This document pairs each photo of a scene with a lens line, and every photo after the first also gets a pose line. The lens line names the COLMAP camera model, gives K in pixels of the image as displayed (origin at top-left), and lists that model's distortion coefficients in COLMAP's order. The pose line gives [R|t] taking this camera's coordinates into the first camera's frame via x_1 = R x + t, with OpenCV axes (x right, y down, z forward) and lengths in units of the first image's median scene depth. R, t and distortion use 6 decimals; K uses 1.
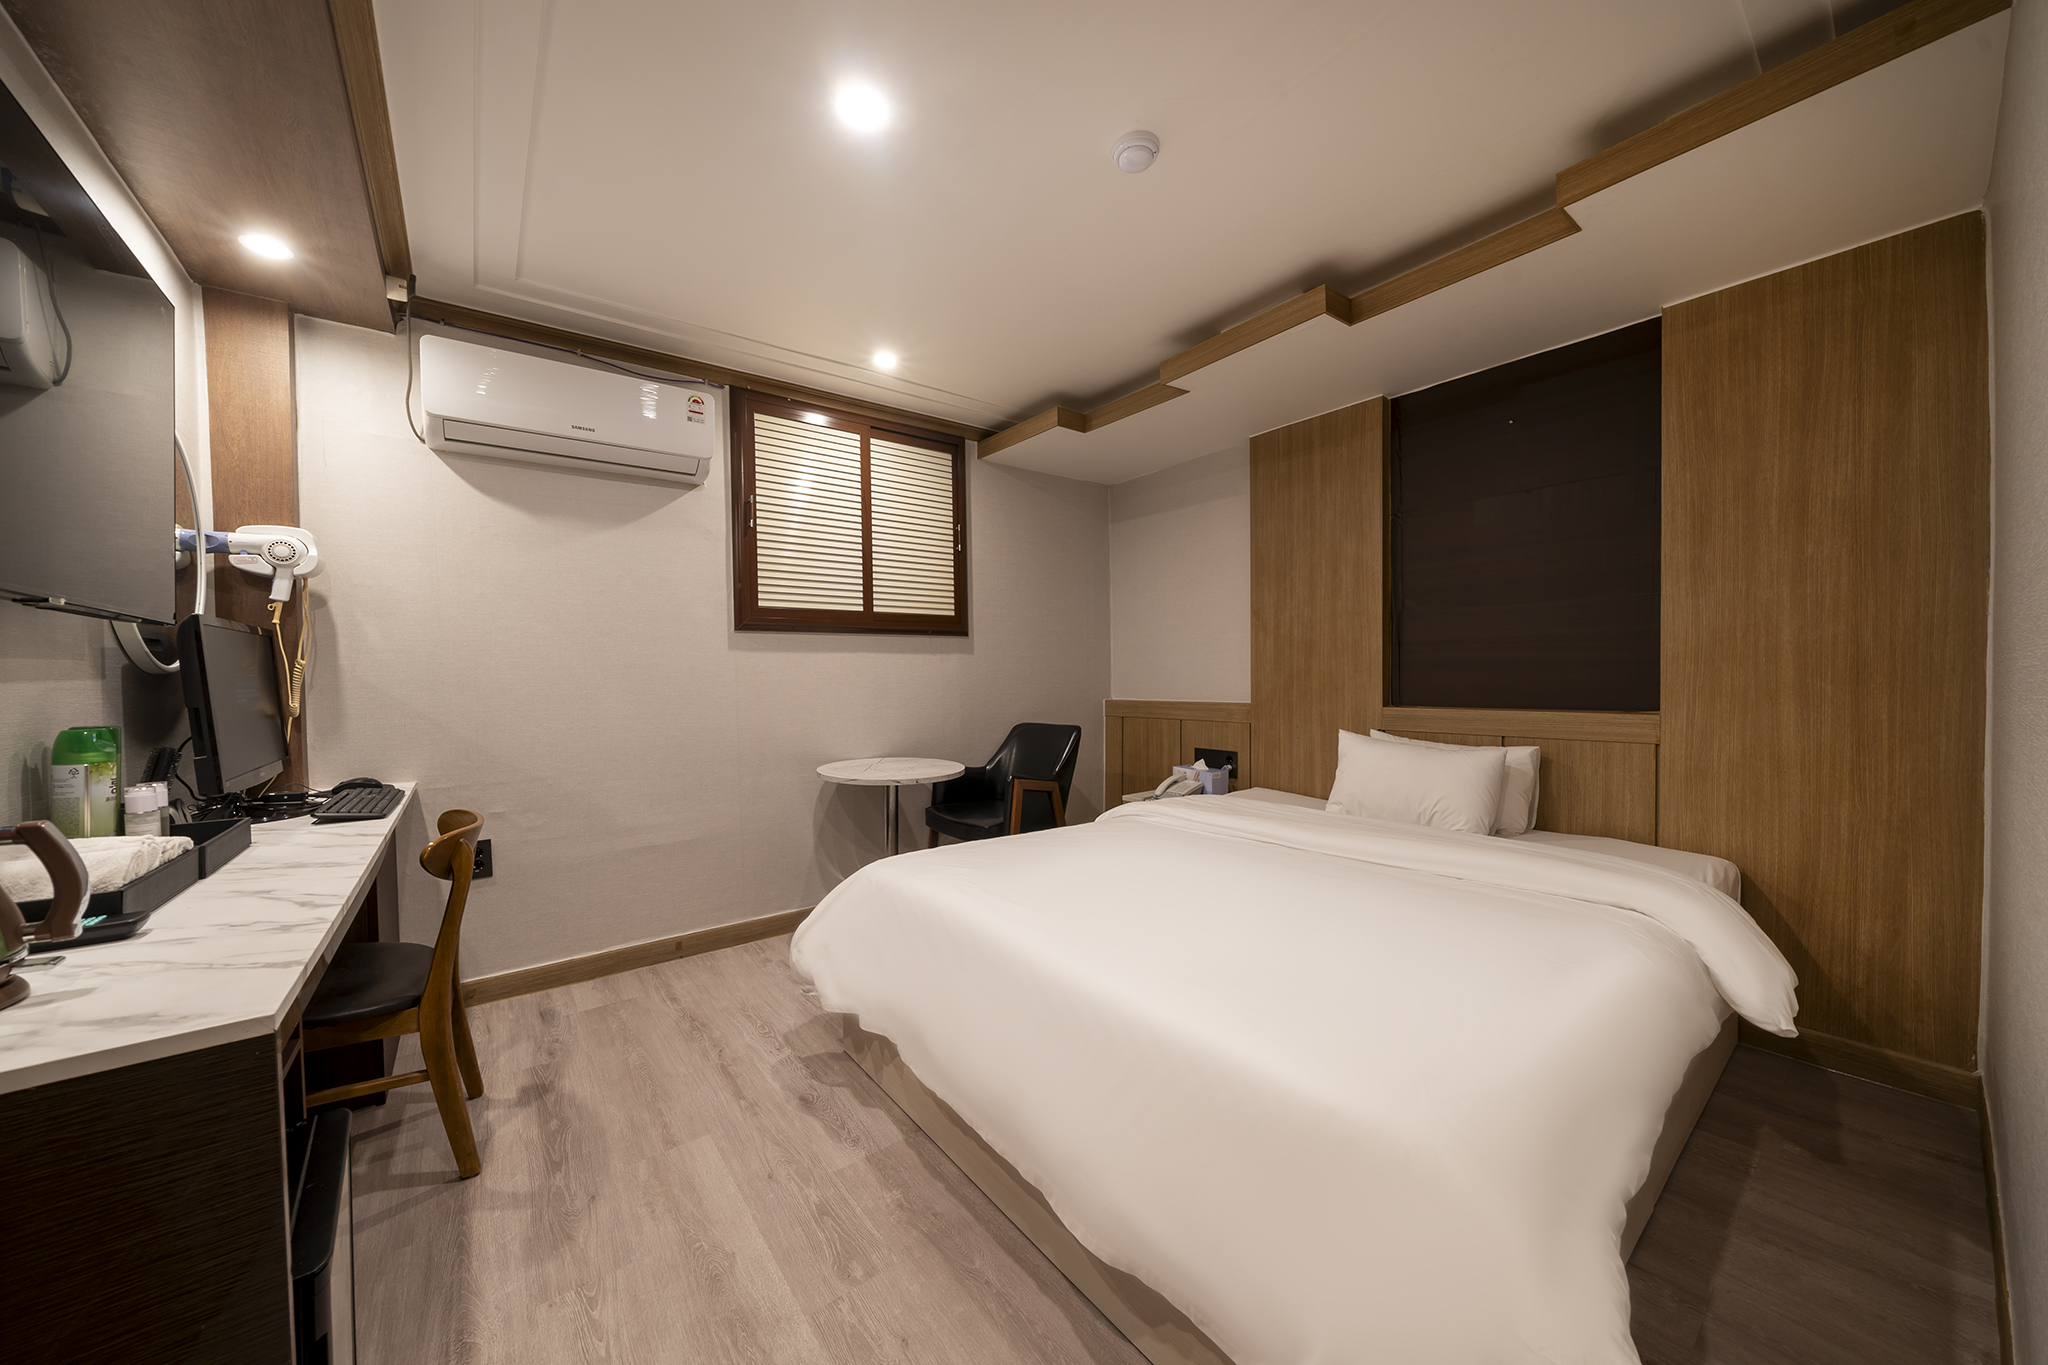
lens RADIAL K [[701.9, 0, 1021.9], [0, 701.9, 689.0], [0, 0, 1]] dist [-0.000948, -0.001122]
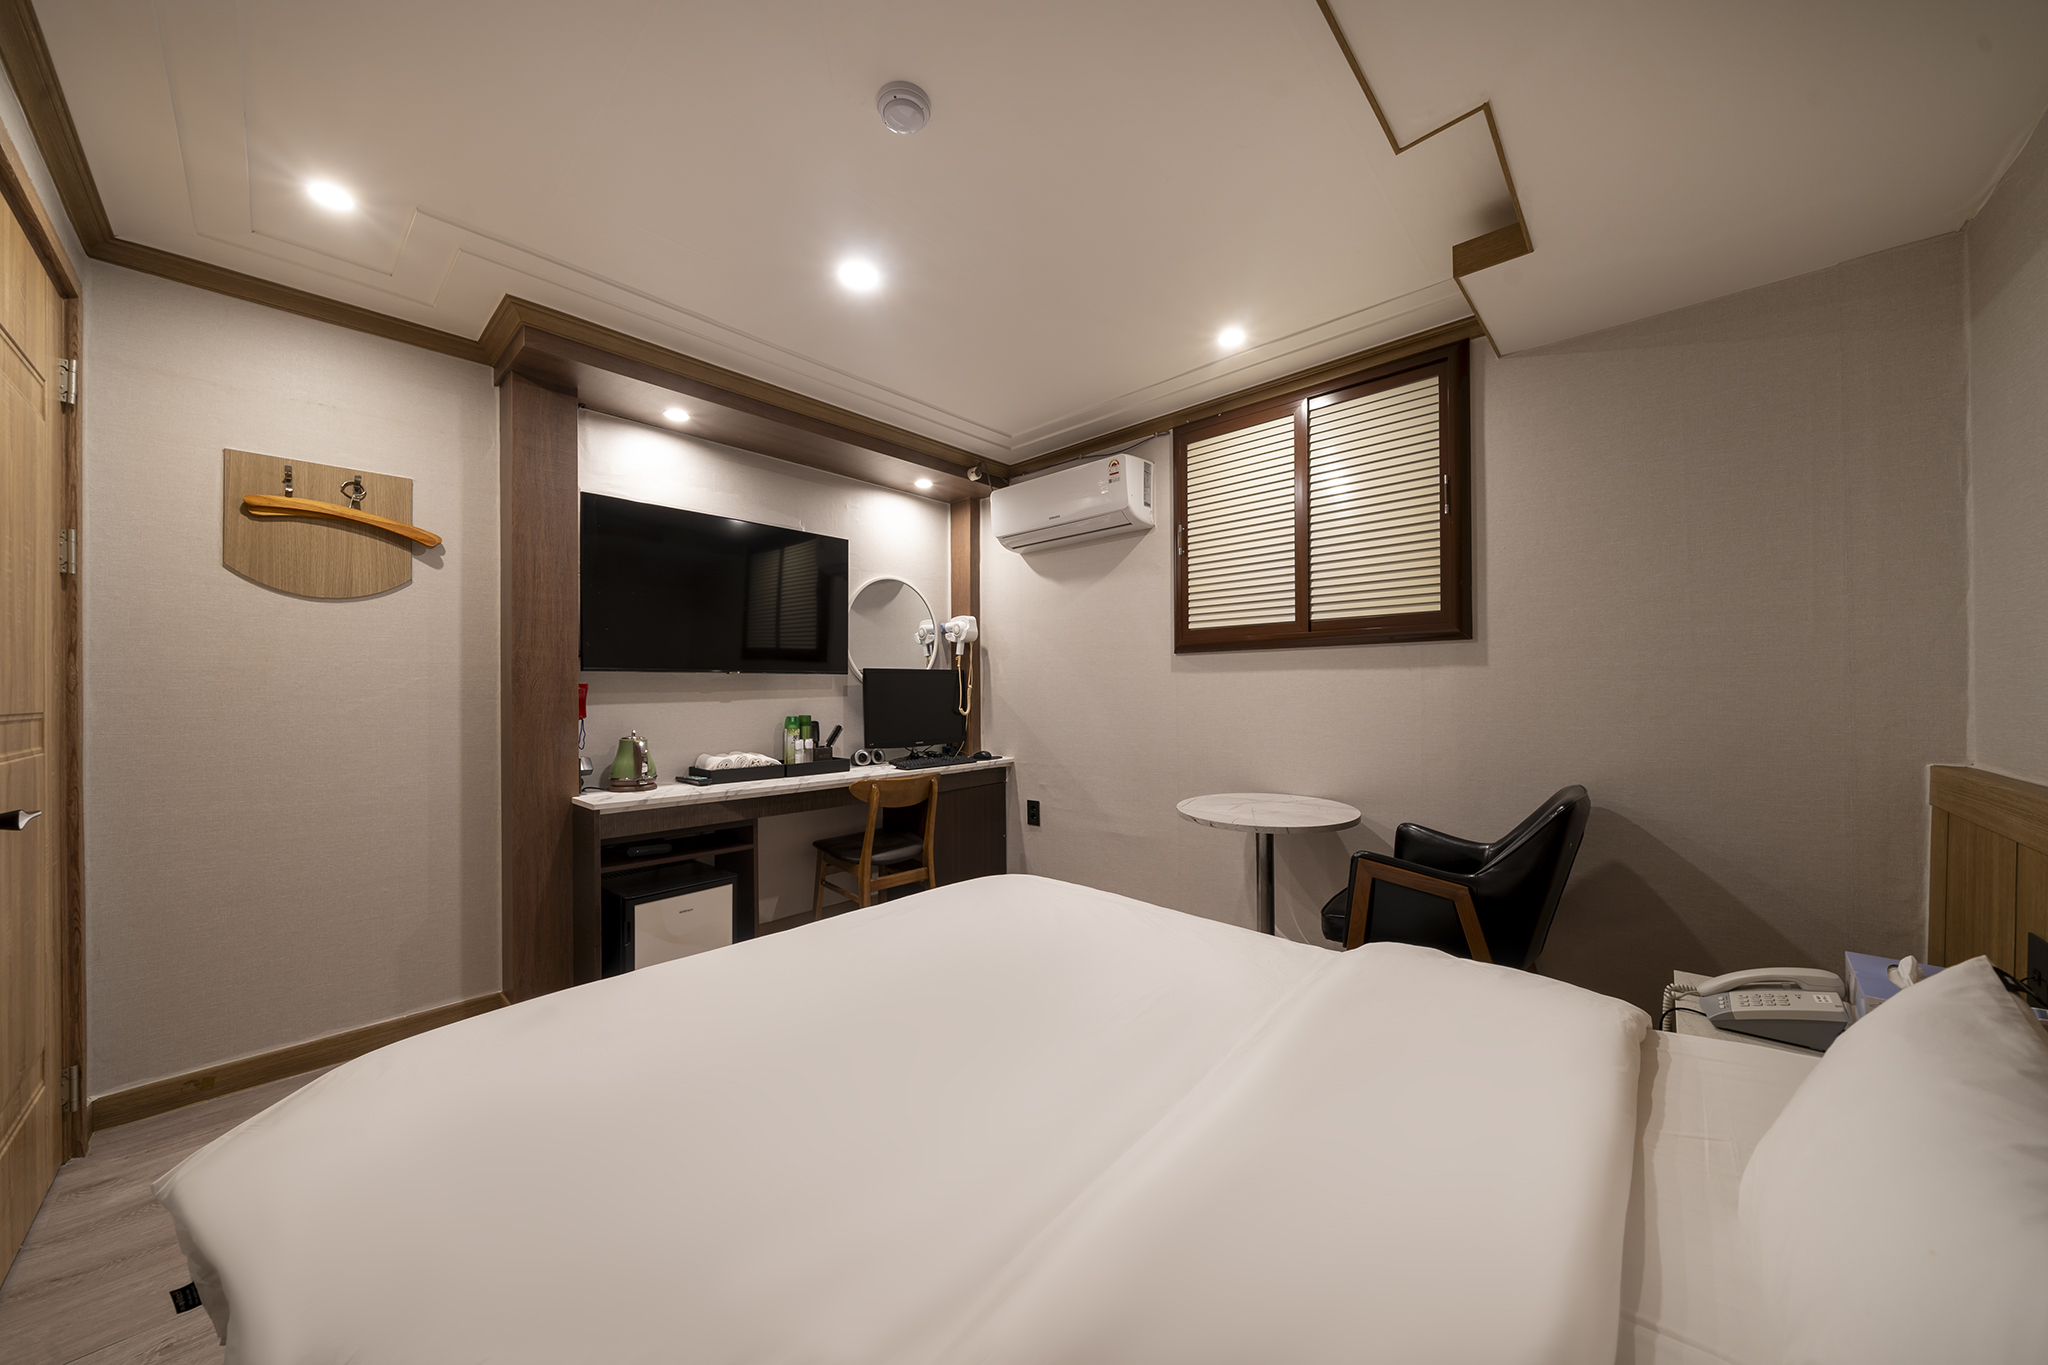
lens RADIAL K [[701.9, 0, 1021.9], [0, 701.9, 689.0], [0, 0, 1]] dist [-0.000948, -0.001122]
pose [[0.171912, 0.011407, -0.985046, 0.601662], [-0.012846, 0.999874, 0.009337, -0.035597], [0.985029, 0.011049, 0.172036, 0.574513]]
